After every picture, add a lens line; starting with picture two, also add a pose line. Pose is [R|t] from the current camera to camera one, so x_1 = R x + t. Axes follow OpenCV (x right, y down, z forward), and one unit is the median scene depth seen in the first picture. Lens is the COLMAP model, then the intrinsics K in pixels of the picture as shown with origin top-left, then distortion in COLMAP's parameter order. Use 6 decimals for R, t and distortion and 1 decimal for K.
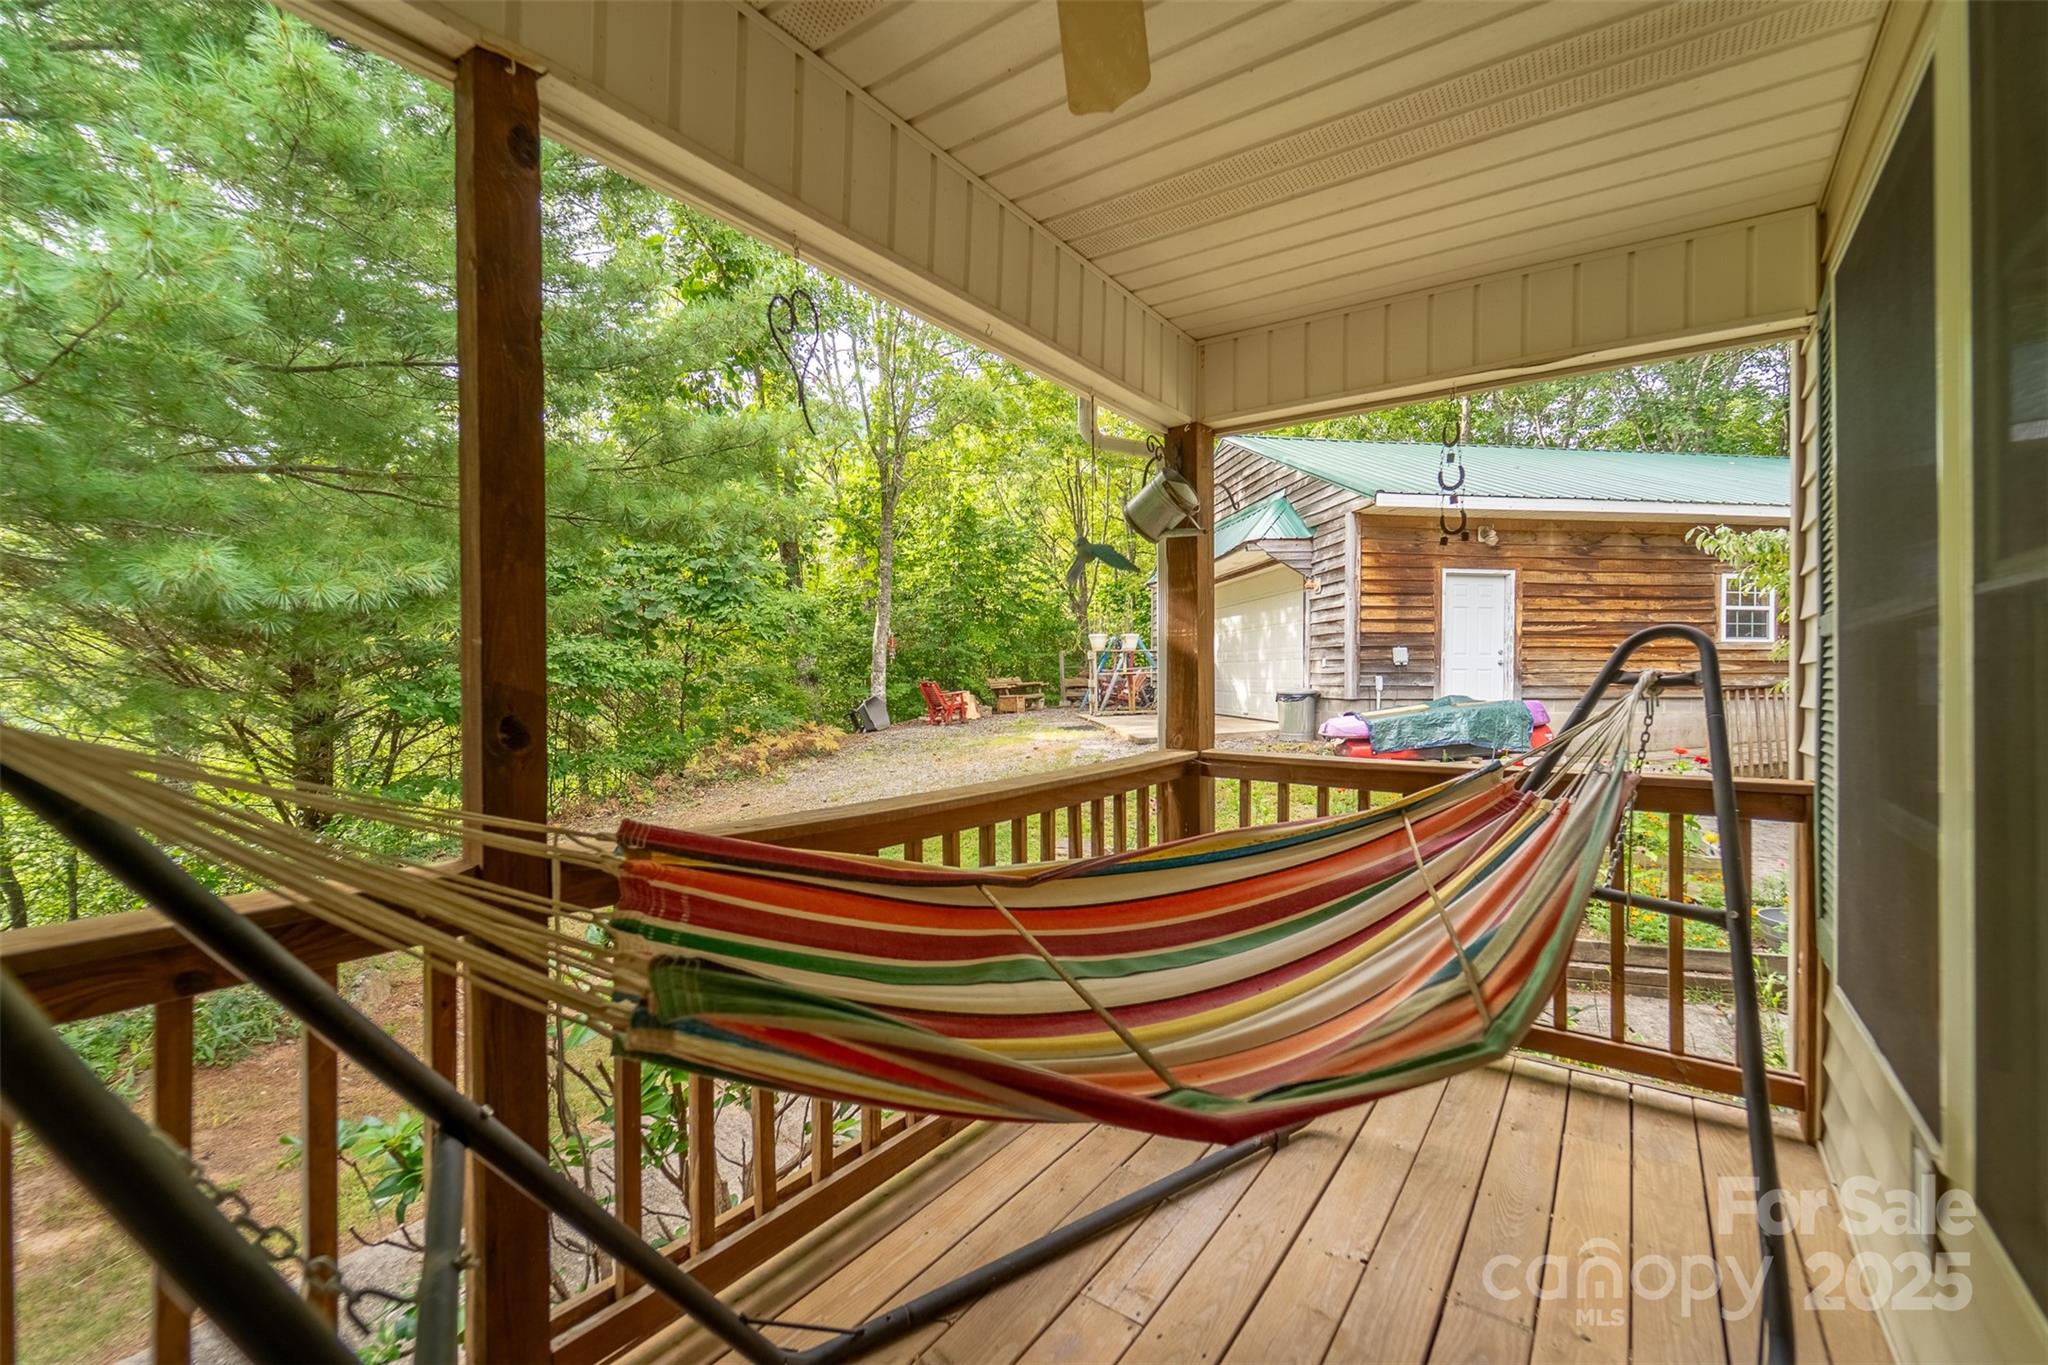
lens RADIAL K [[854.3, 0, 1011.1], [0, 854.3, 680.6], [0, 0, 1]] dist [0.000385, -0.000386]
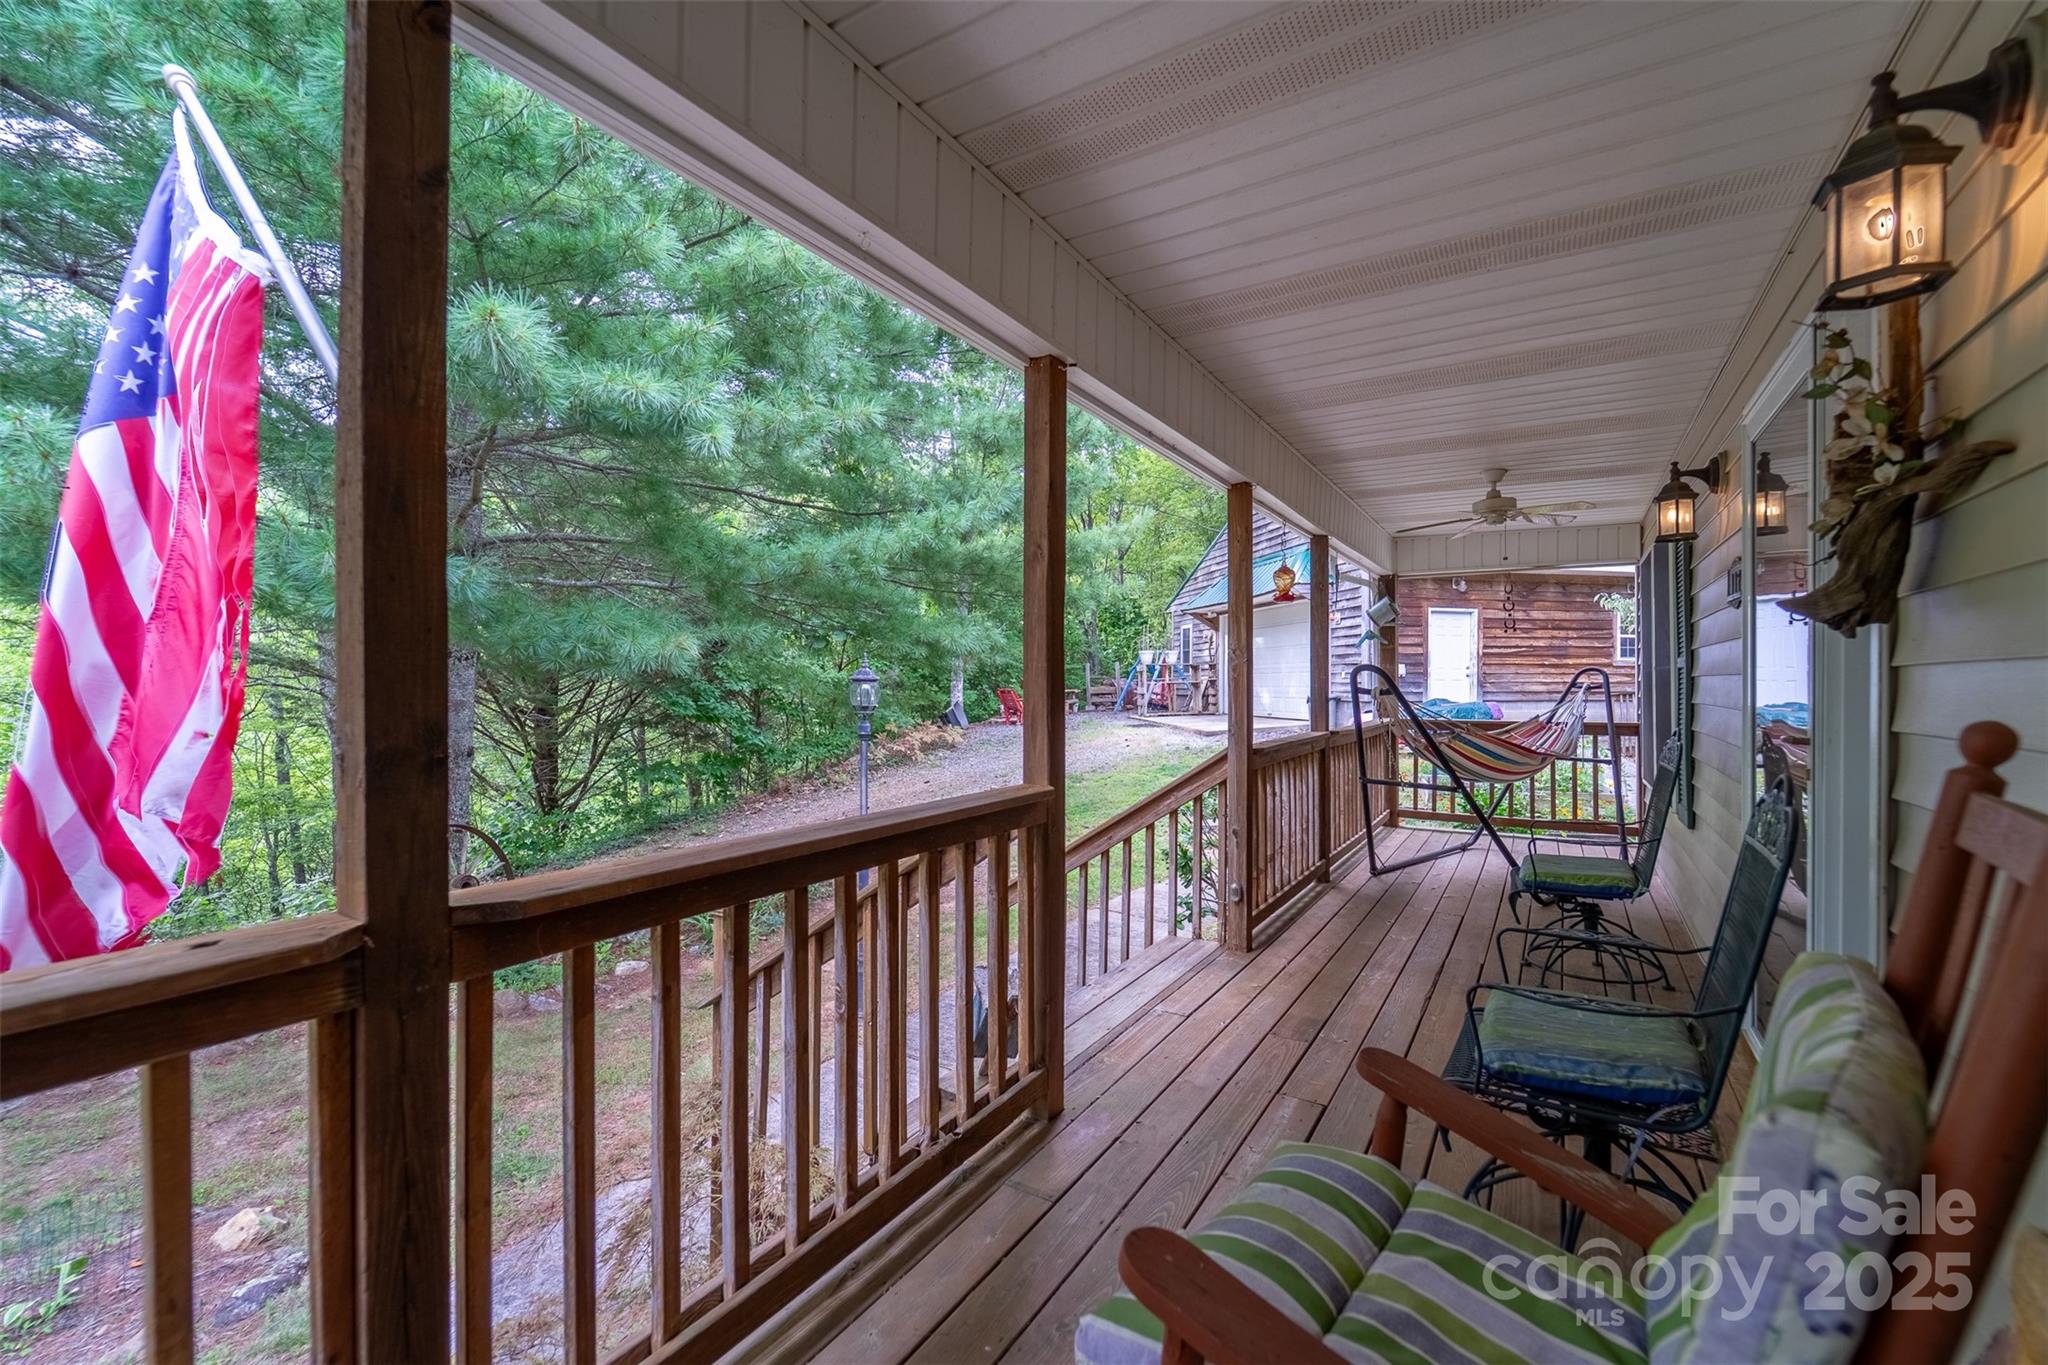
lens RADIAL K [[814.1, 0, 1068.1], [0, 814.1, 681.5], [0, 0, 1]] dist [0.021741, -0.000066]
pose [[0.994867, 0.000421, 0.101188, -0.208362], [0.000472, 0.999961, -0.008804, 0.000893], [-0.101188, 0.008807, 0.994828, -0.258389]]
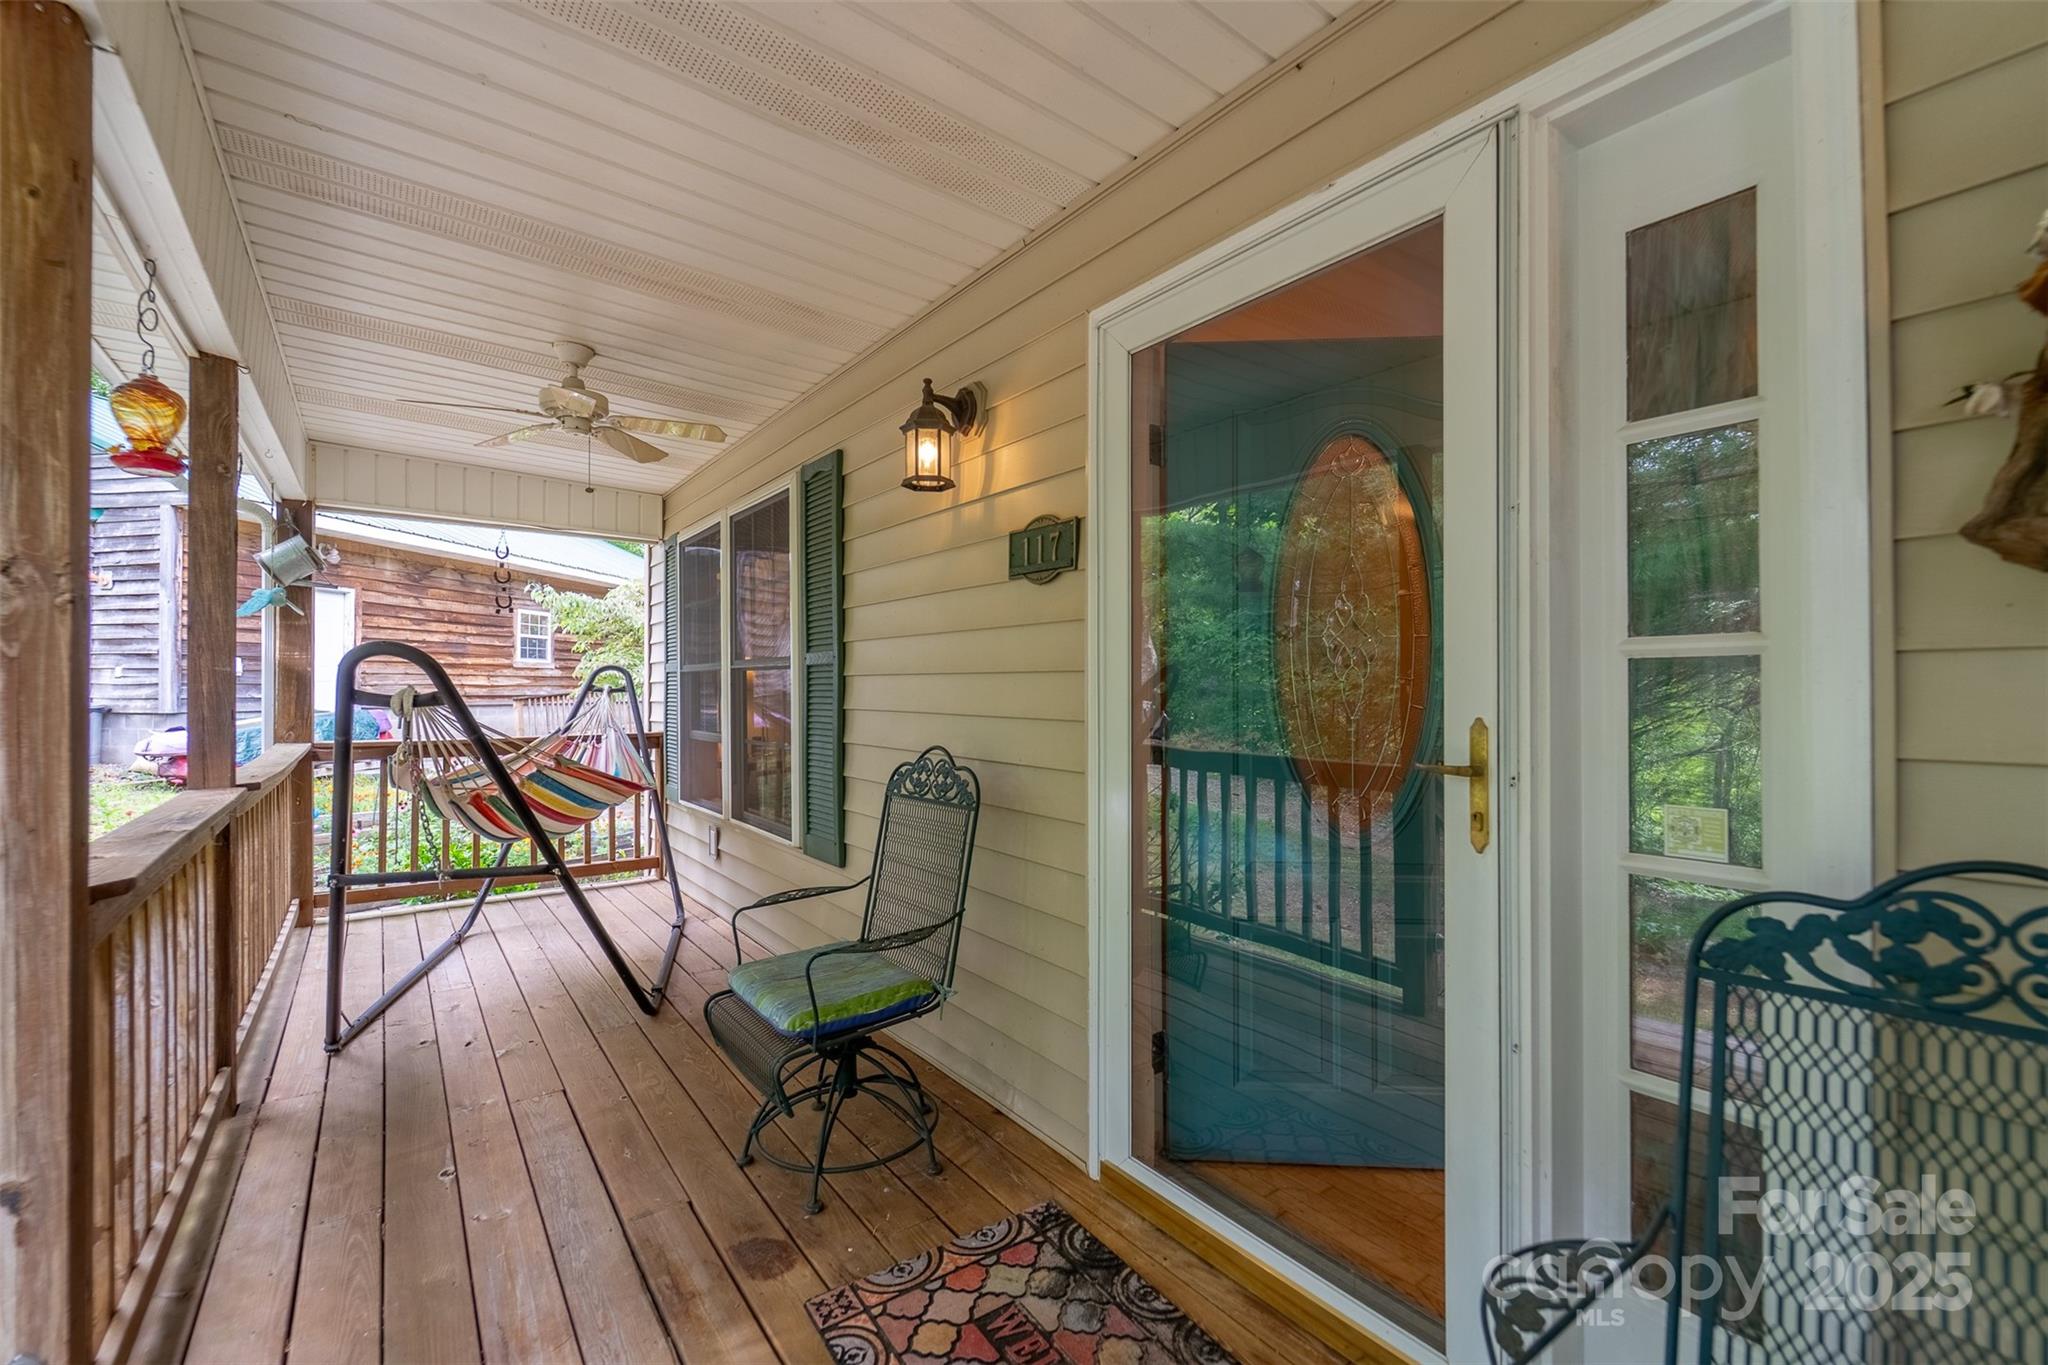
lens RADIAL K [[854.3, 0, 1011.1], [0, 854.3, 680.6], [0, 0, 1]] dist [0.000385, -0.000386]
pose [[0.307704, 0.009175, 0.951438, -0.175299], [0.003809, 0.999934, -0.010874, 0.000733], [-0.951474, 0.006970, 0.307649, -0.114181]]
